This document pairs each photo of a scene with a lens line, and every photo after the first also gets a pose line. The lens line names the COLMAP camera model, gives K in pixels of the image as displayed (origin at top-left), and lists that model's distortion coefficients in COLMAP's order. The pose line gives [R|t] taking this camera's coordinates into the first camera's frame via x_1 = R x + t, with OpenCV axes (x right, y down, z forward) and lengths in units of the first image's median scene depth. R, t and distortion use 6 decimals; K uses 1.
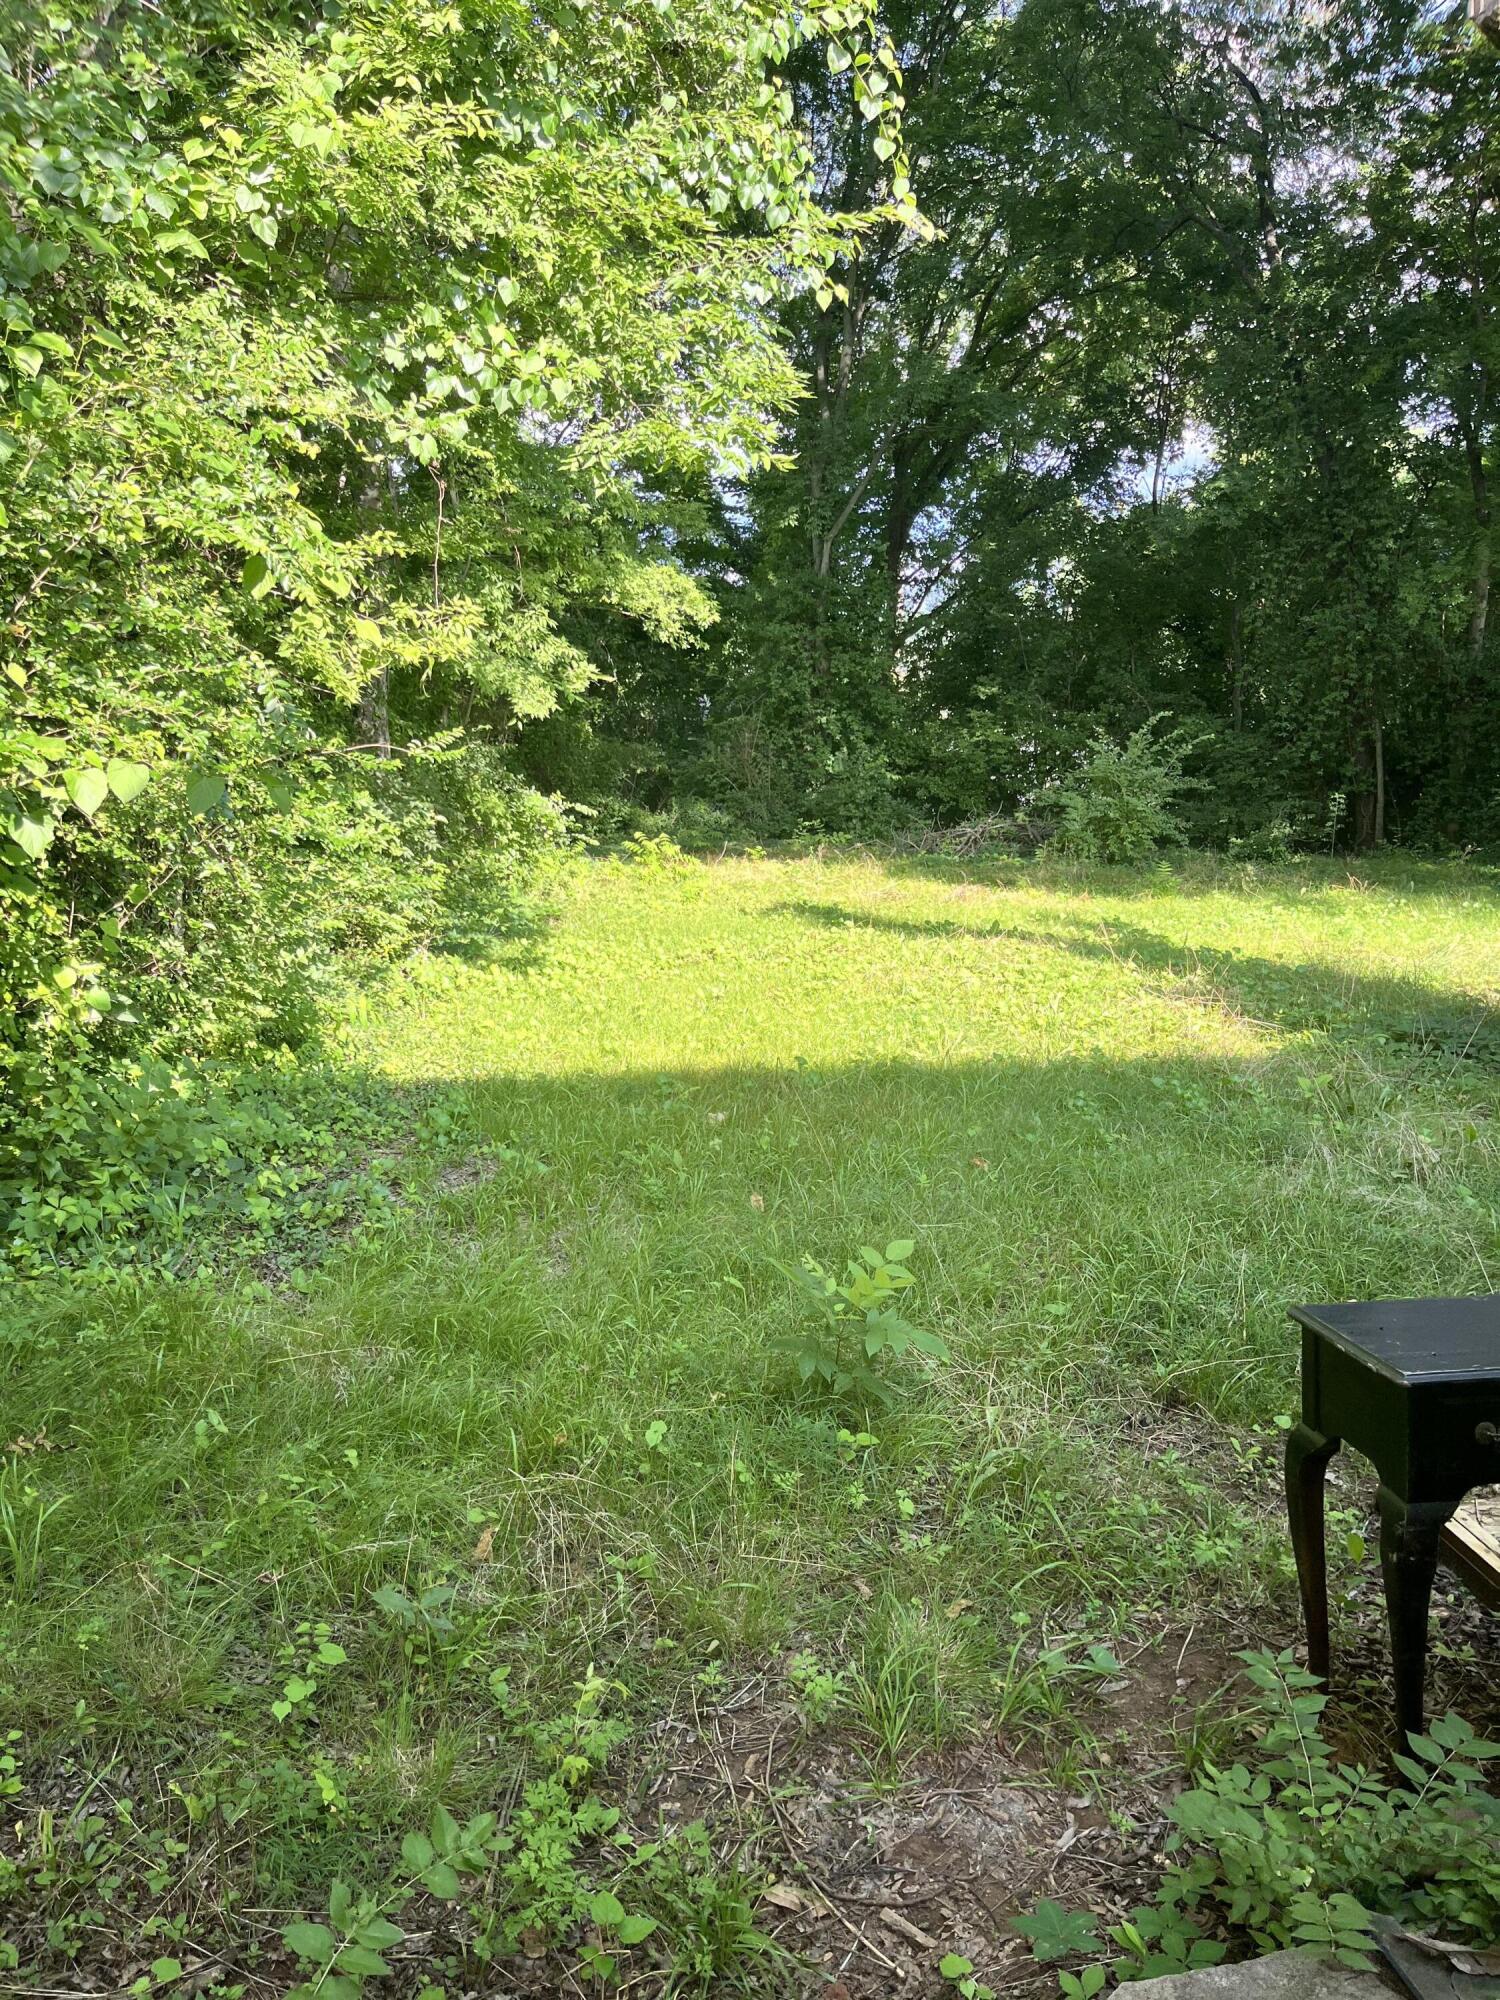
lens RADIAL K [[1539.3, 0, 753.0], [0, 1539.3, 1012.7], [0, 0, 1]] dist [0.065131, -0.075750]
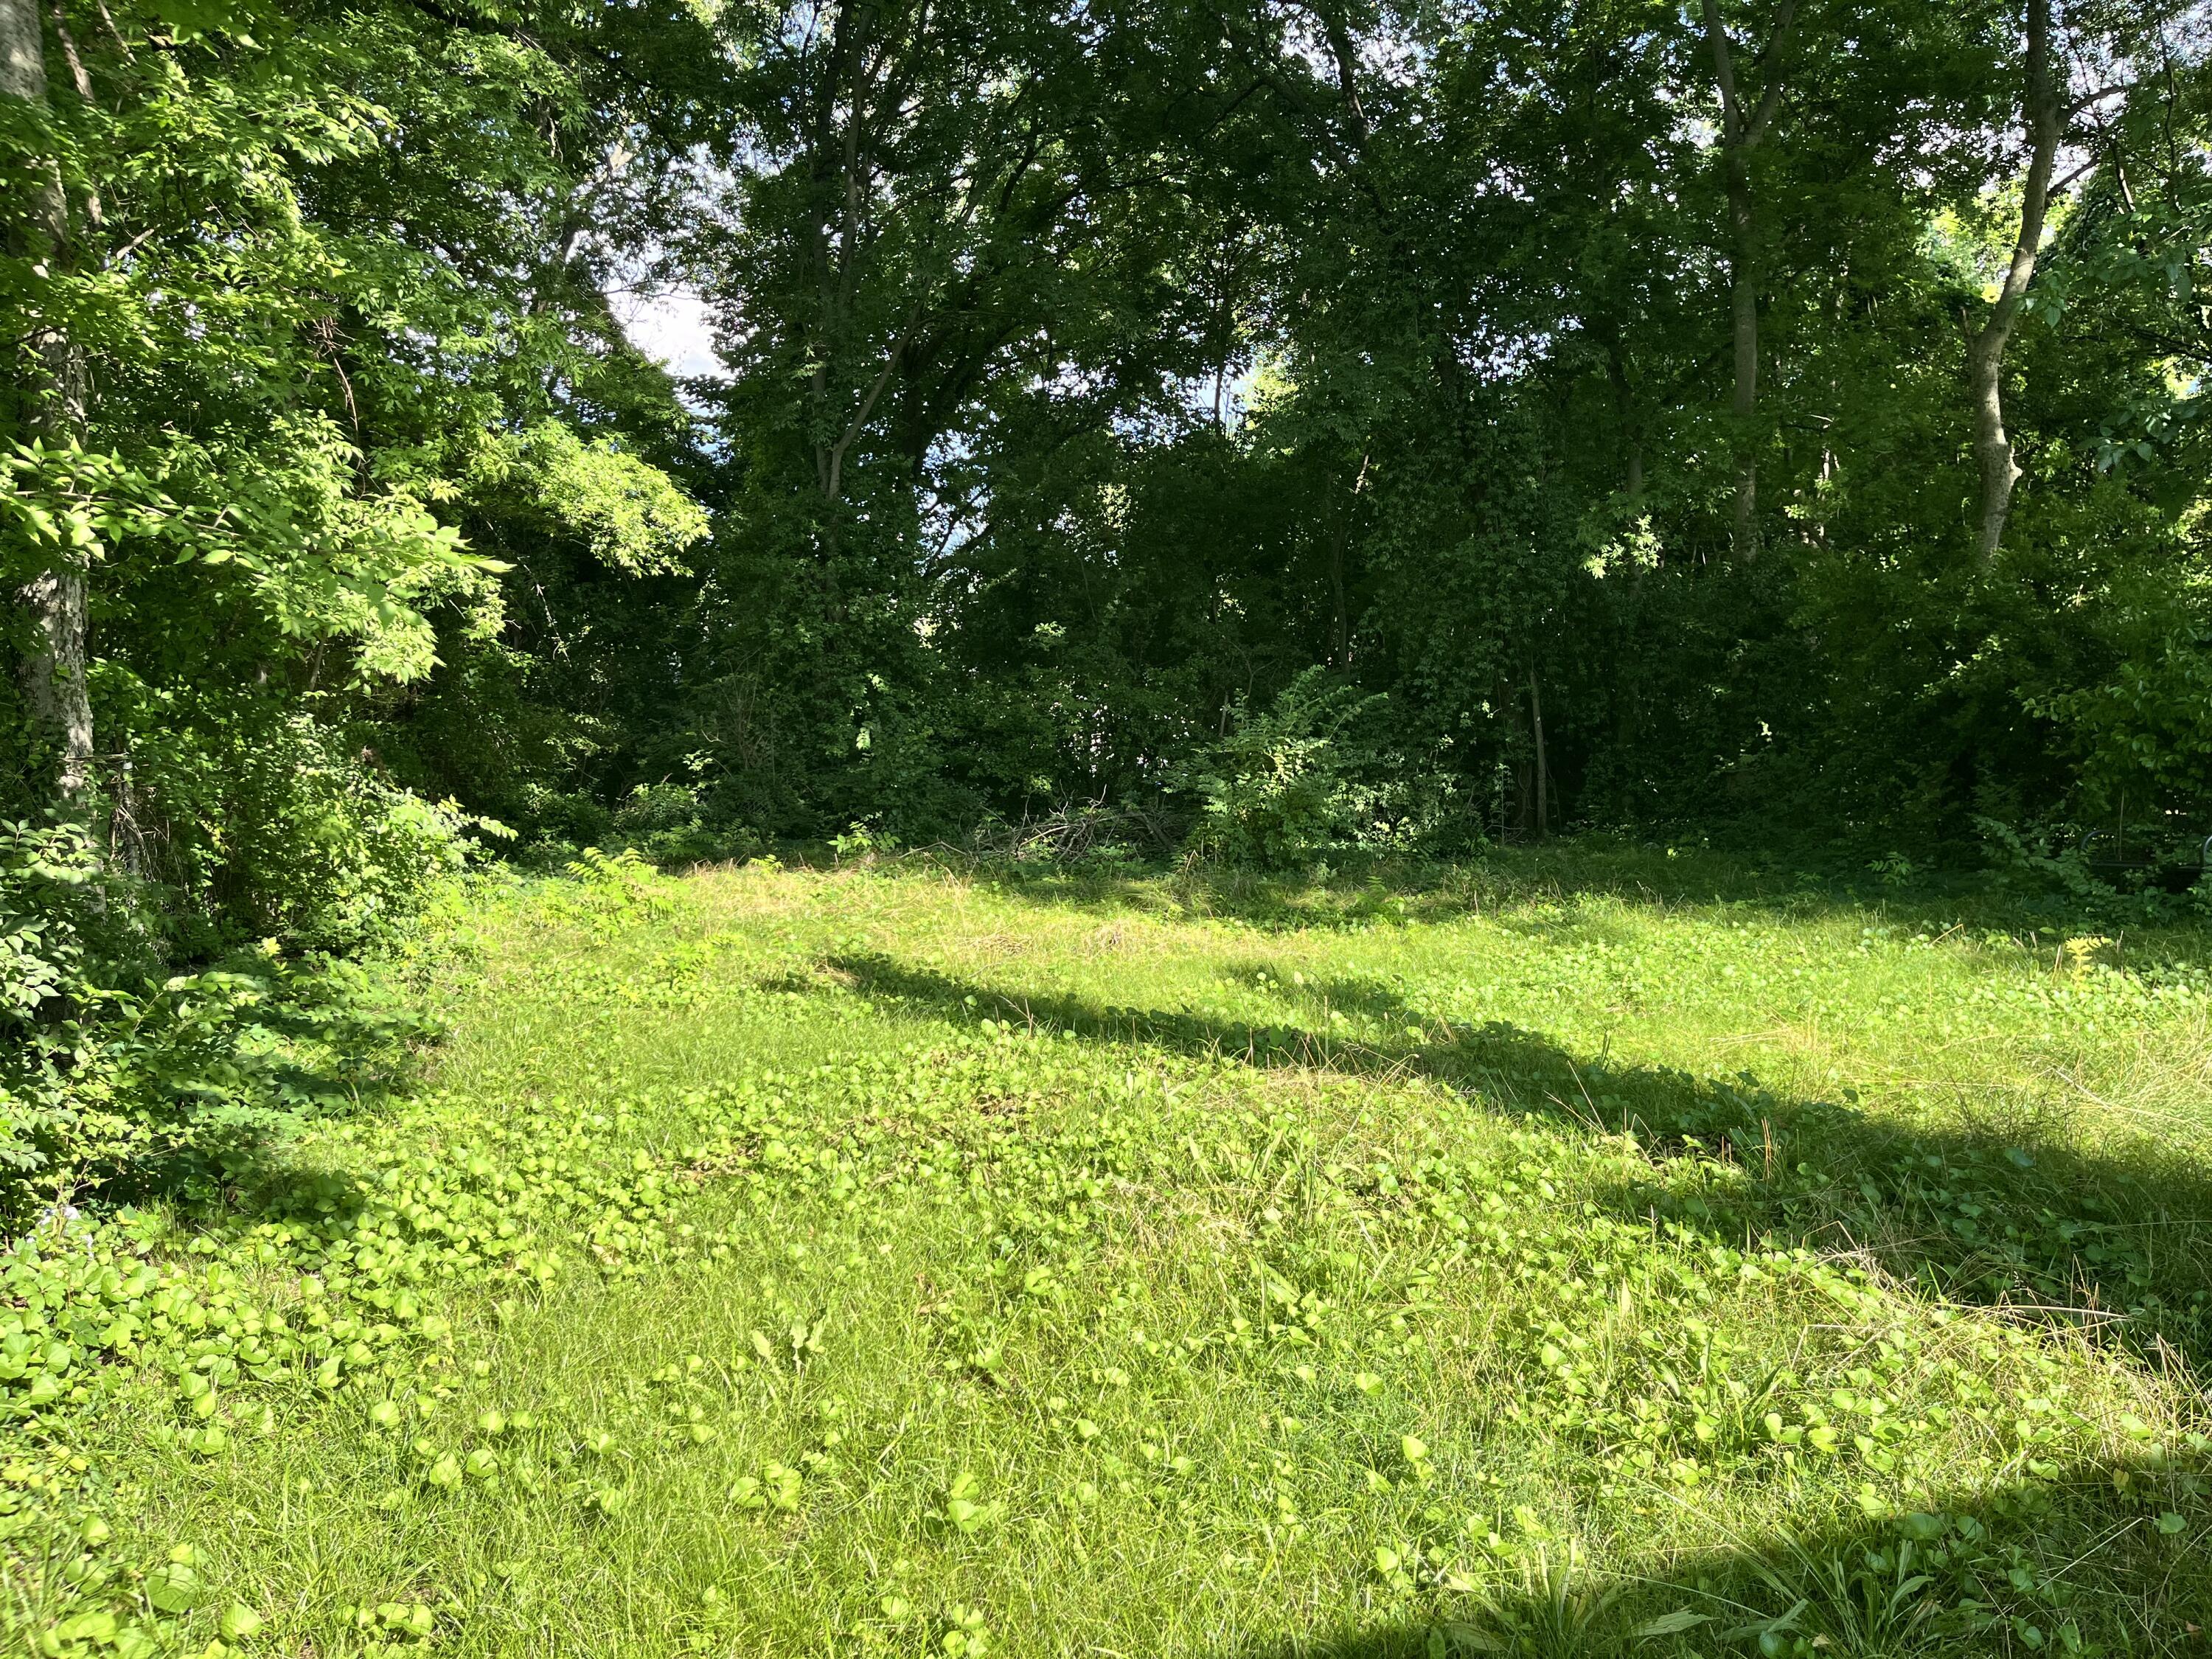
lens RADIAL K [[1702.5, 0, 1091.9], [0, 1702.5, 841.1], [0, 0, 1]] dist [0.065131, -0.075750]
pose [[0.977034, -0.031952, 0.210676, -0.014901], [0.052037, 0.994537, -0.090490, -0.033944], [-0.206634, 0.099374, 0.973359, 0.191797]]
